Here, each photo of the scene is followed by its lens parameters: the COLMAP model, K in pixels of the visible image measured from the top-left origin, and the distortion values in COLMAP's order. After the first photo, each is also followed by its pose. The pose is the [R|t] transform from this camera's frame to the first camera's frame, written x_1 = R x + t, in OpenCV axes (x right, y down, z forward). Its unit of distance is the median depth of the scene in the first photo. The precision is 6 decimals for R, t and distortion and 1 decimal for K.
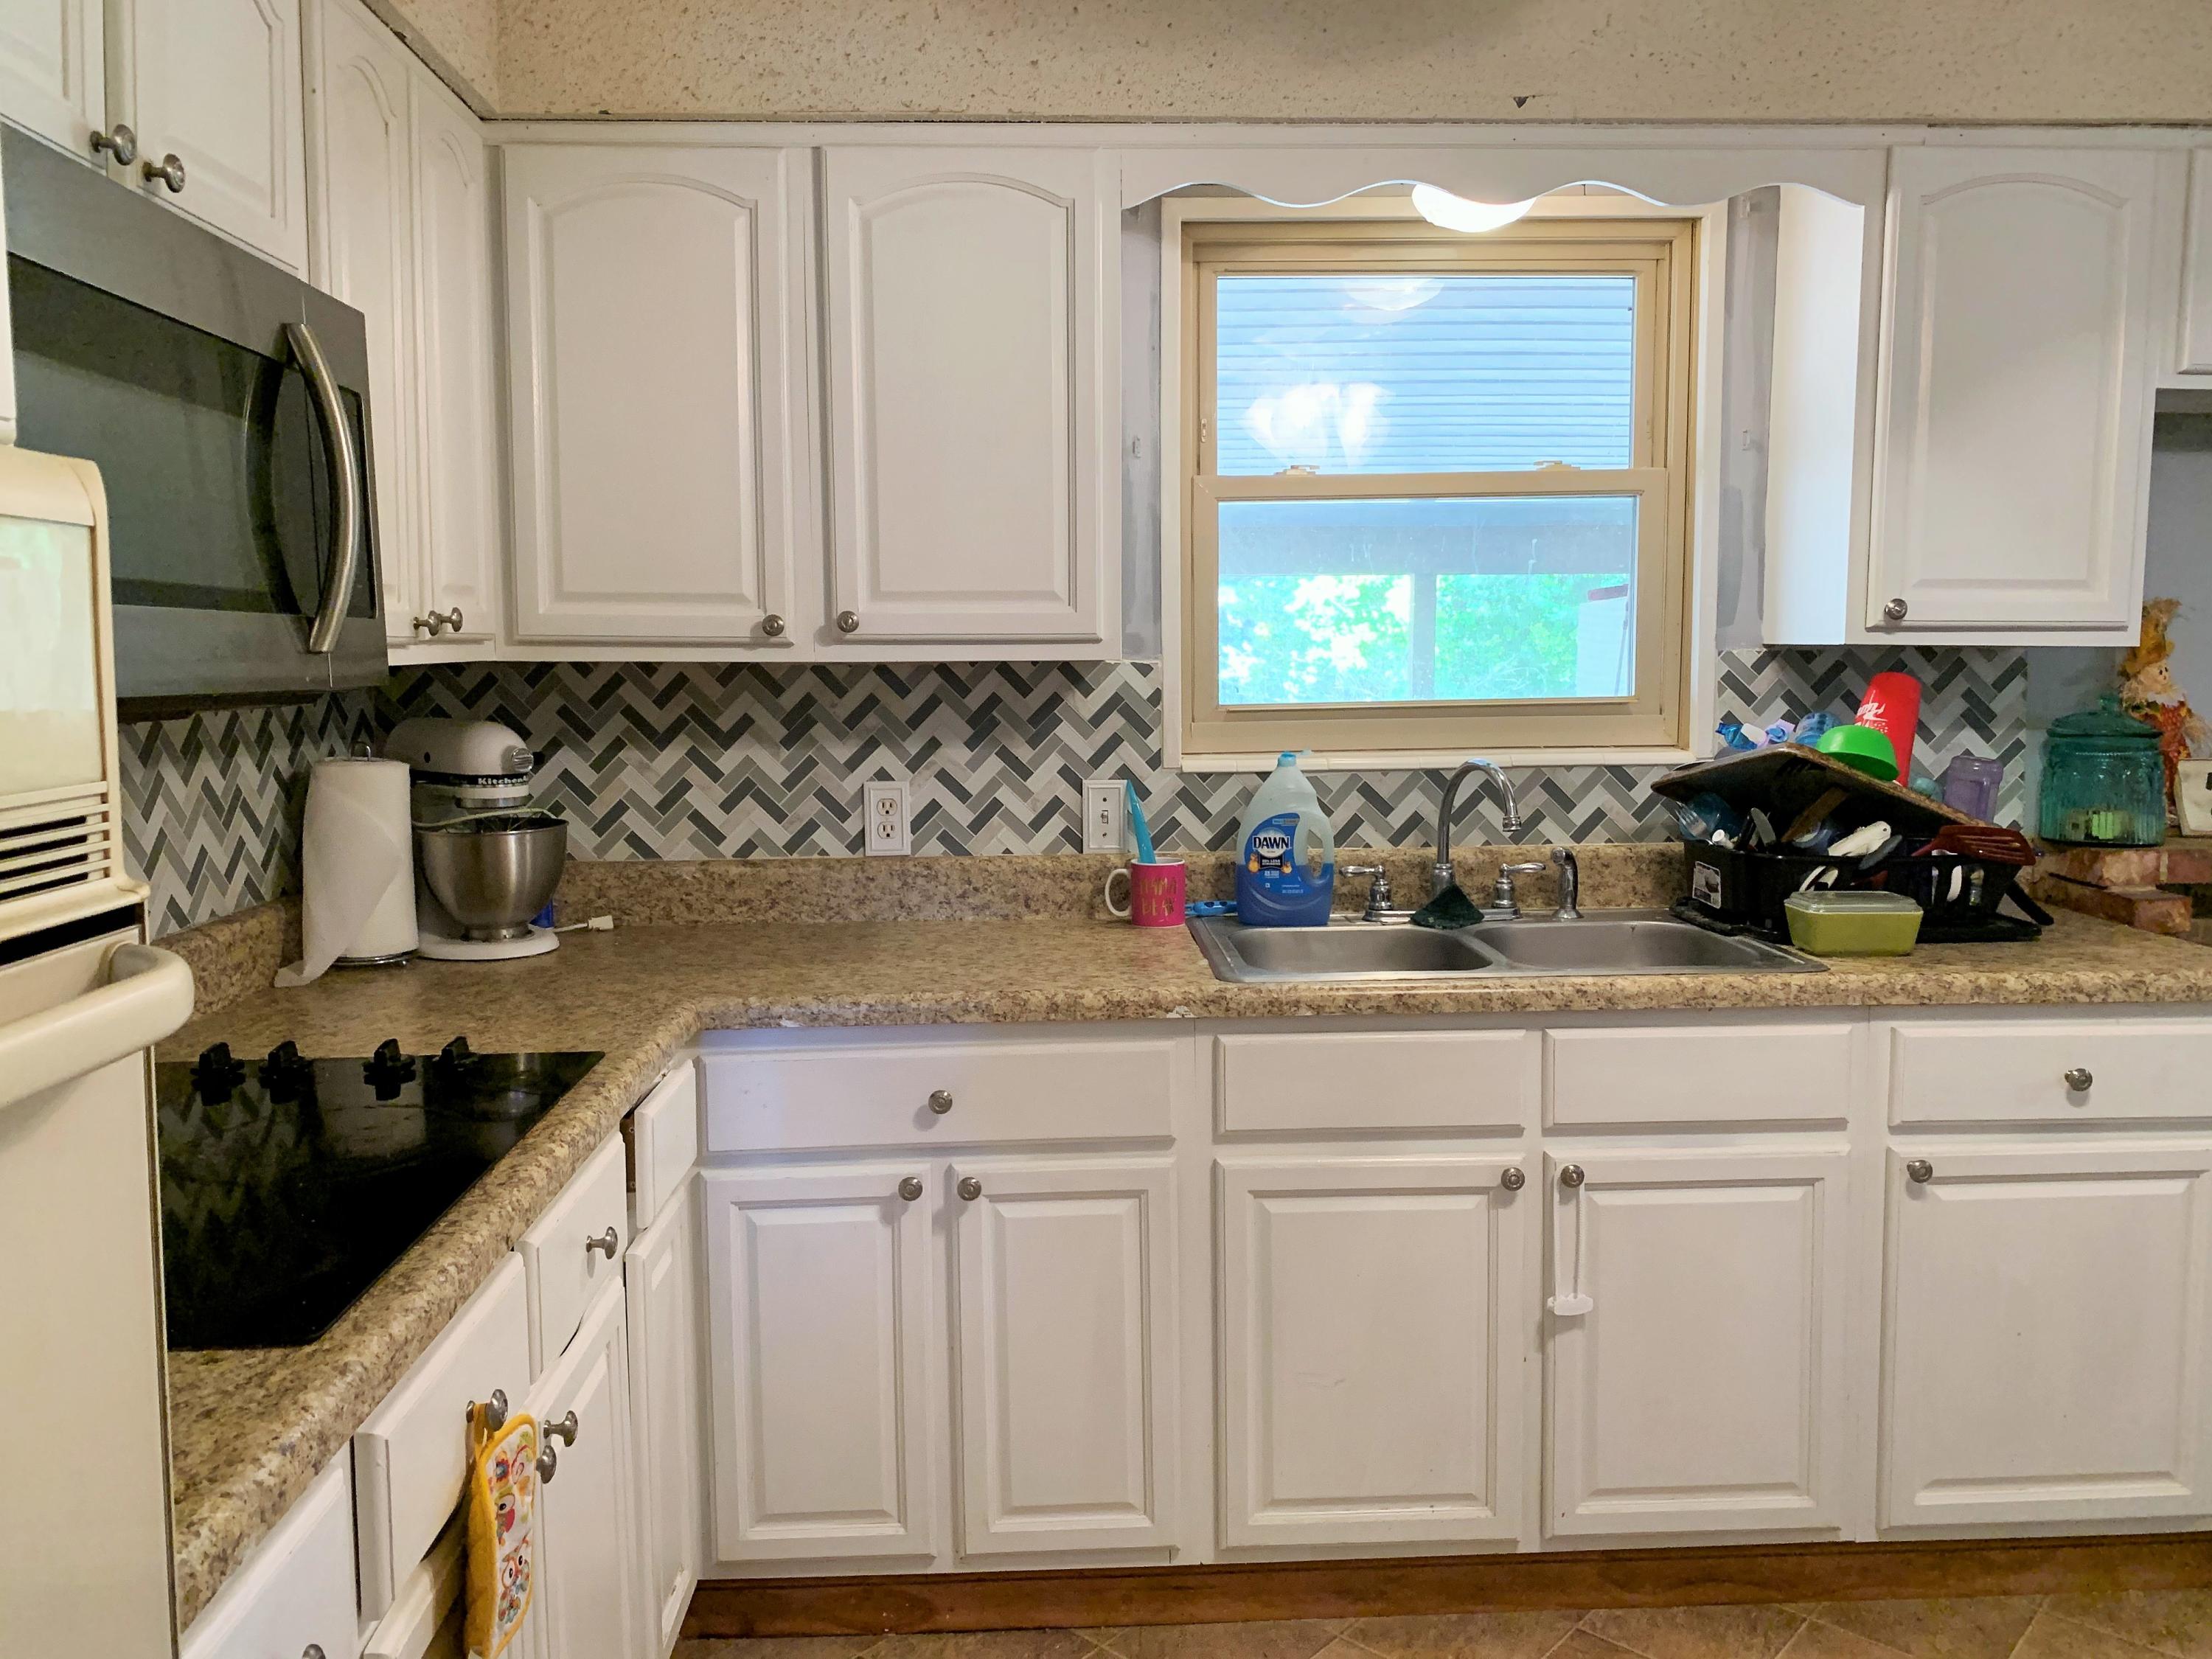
lens RADIAL K [[1698.5, 0, 1105.0], [0, 1698.5, 824.5], [0, 0, 1]] dist [0.072958, -0.030969]
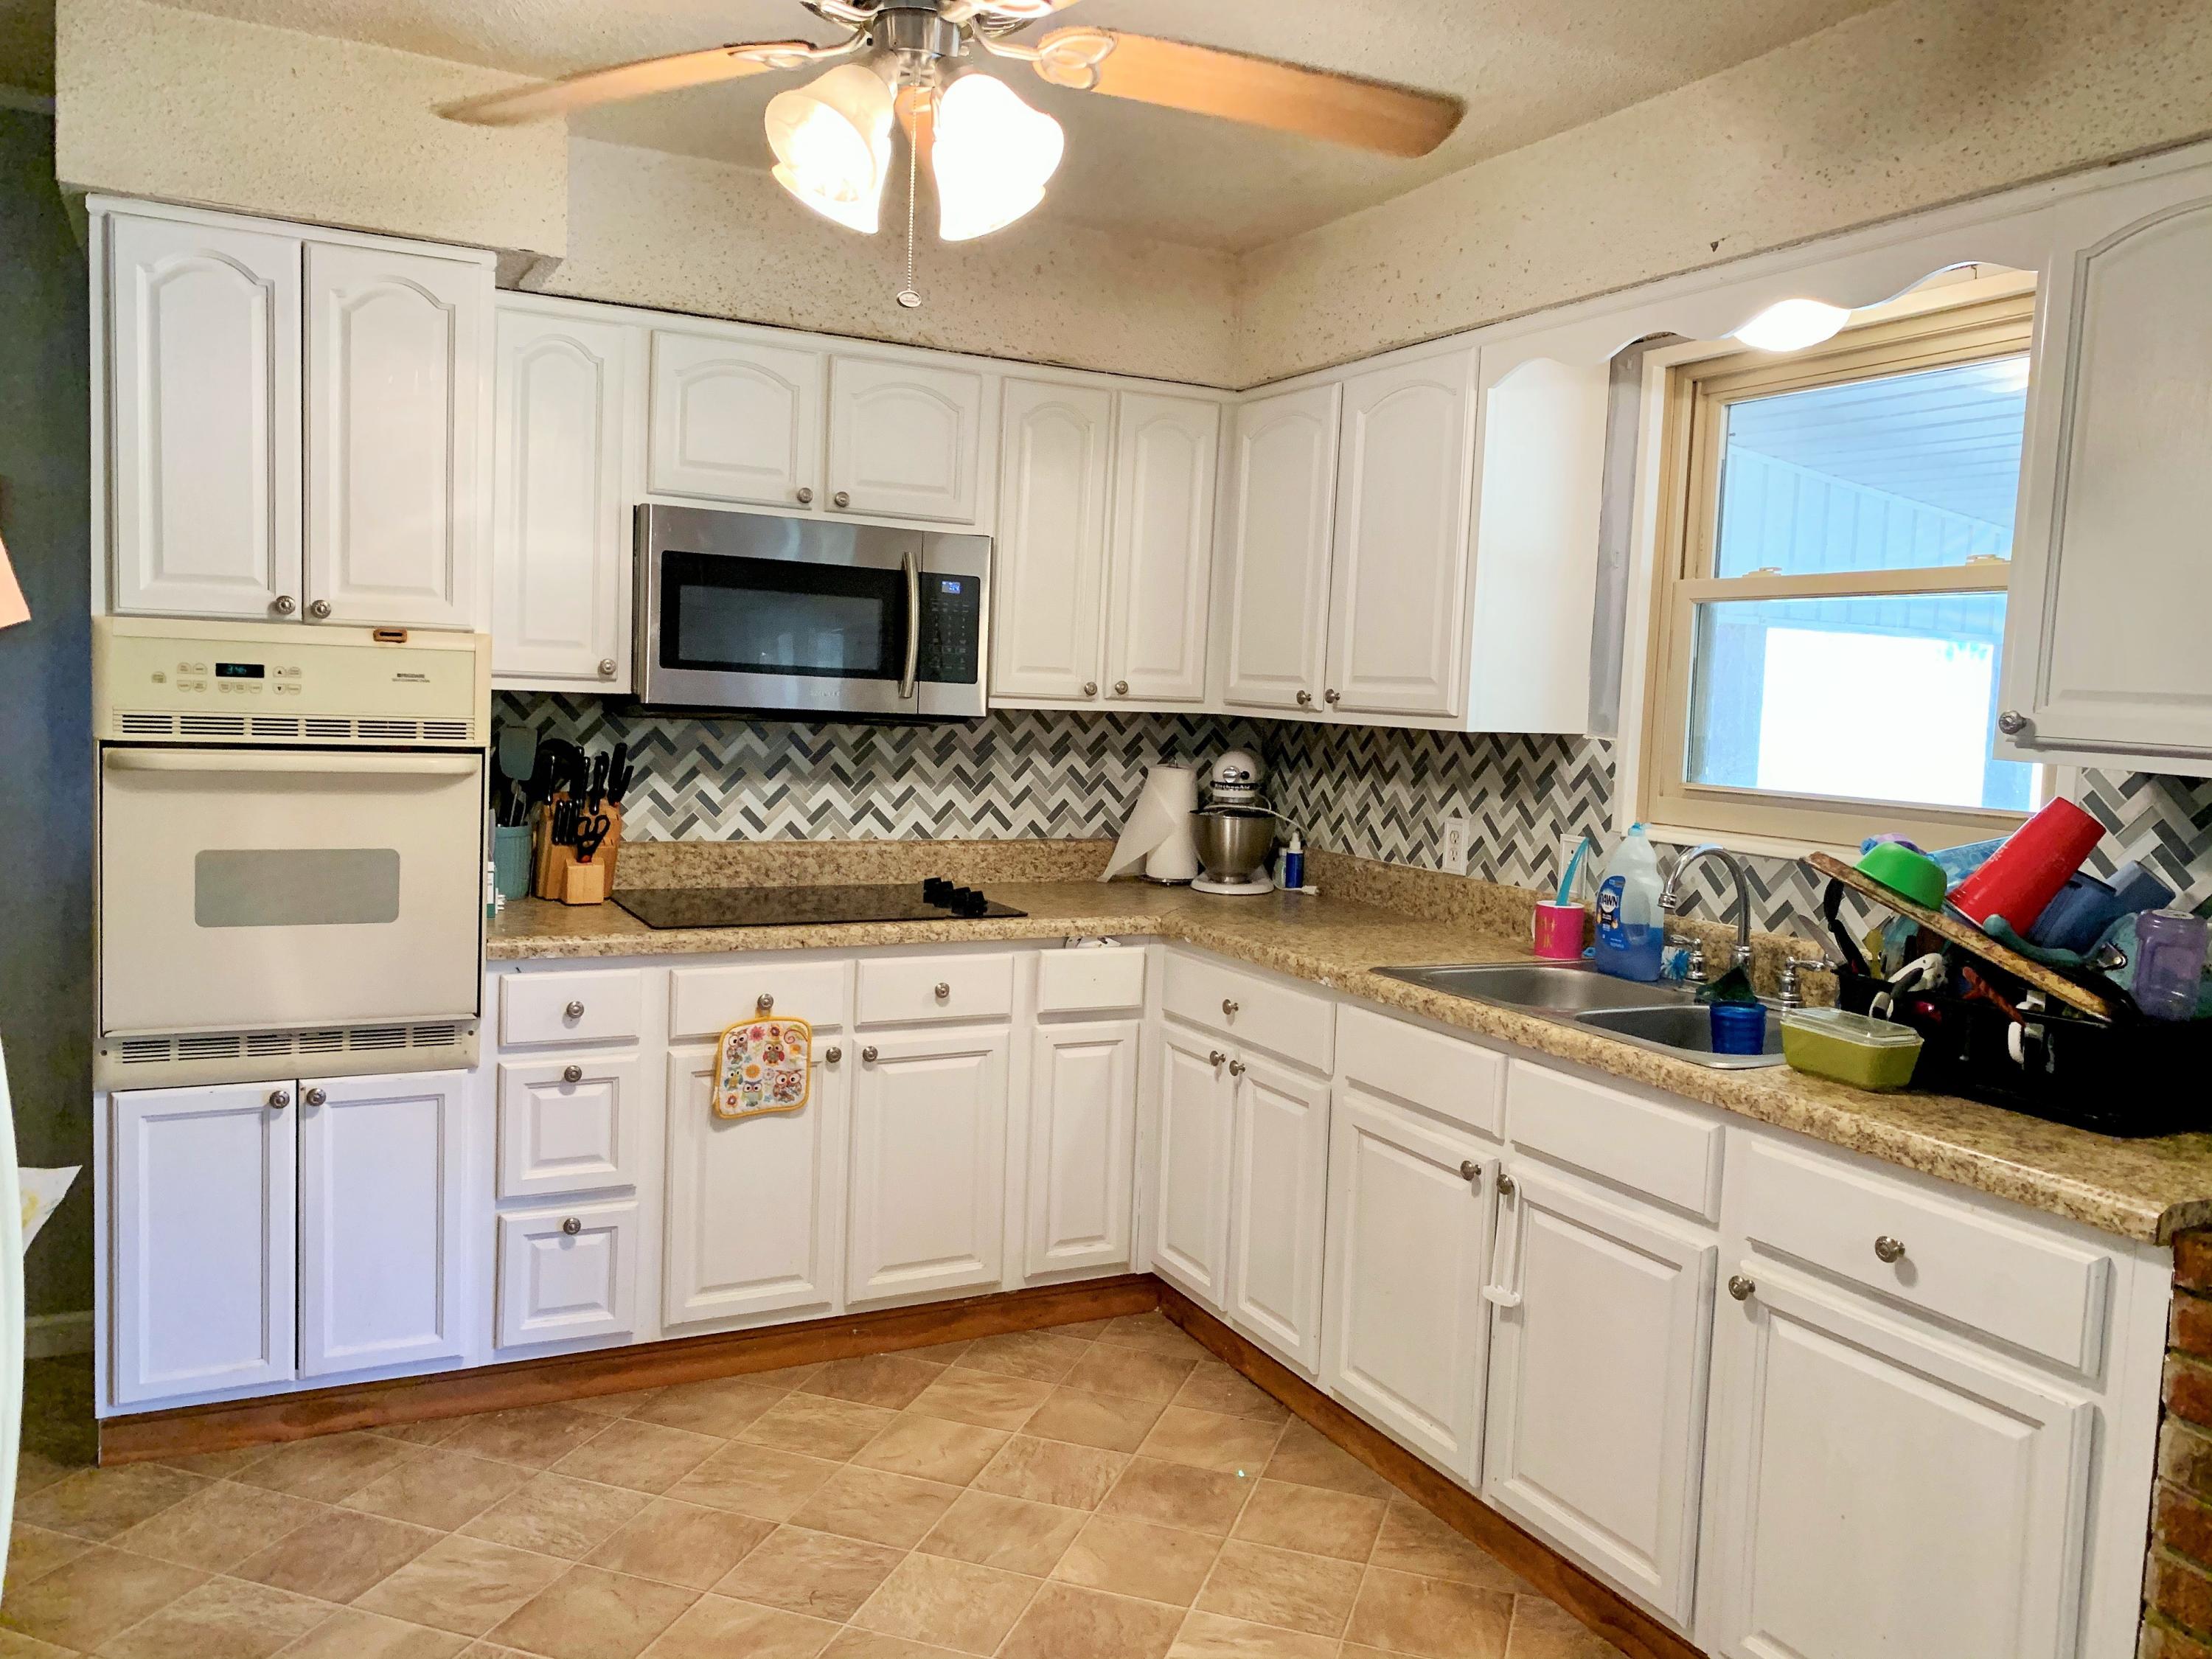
lens RADIAL K [[1698.5, 0, 1106.4], [0, 1698.5, 847.0], [0, 0, 1]] dist [0.072958, -0.030969]
pose [[0.400747, 0.113266, -0.909160, 0.980472], [-0.144493, 0.987724, 0.059362, -0.042784], [0.904723, 0.107578, 0.412194, 0.205803]]
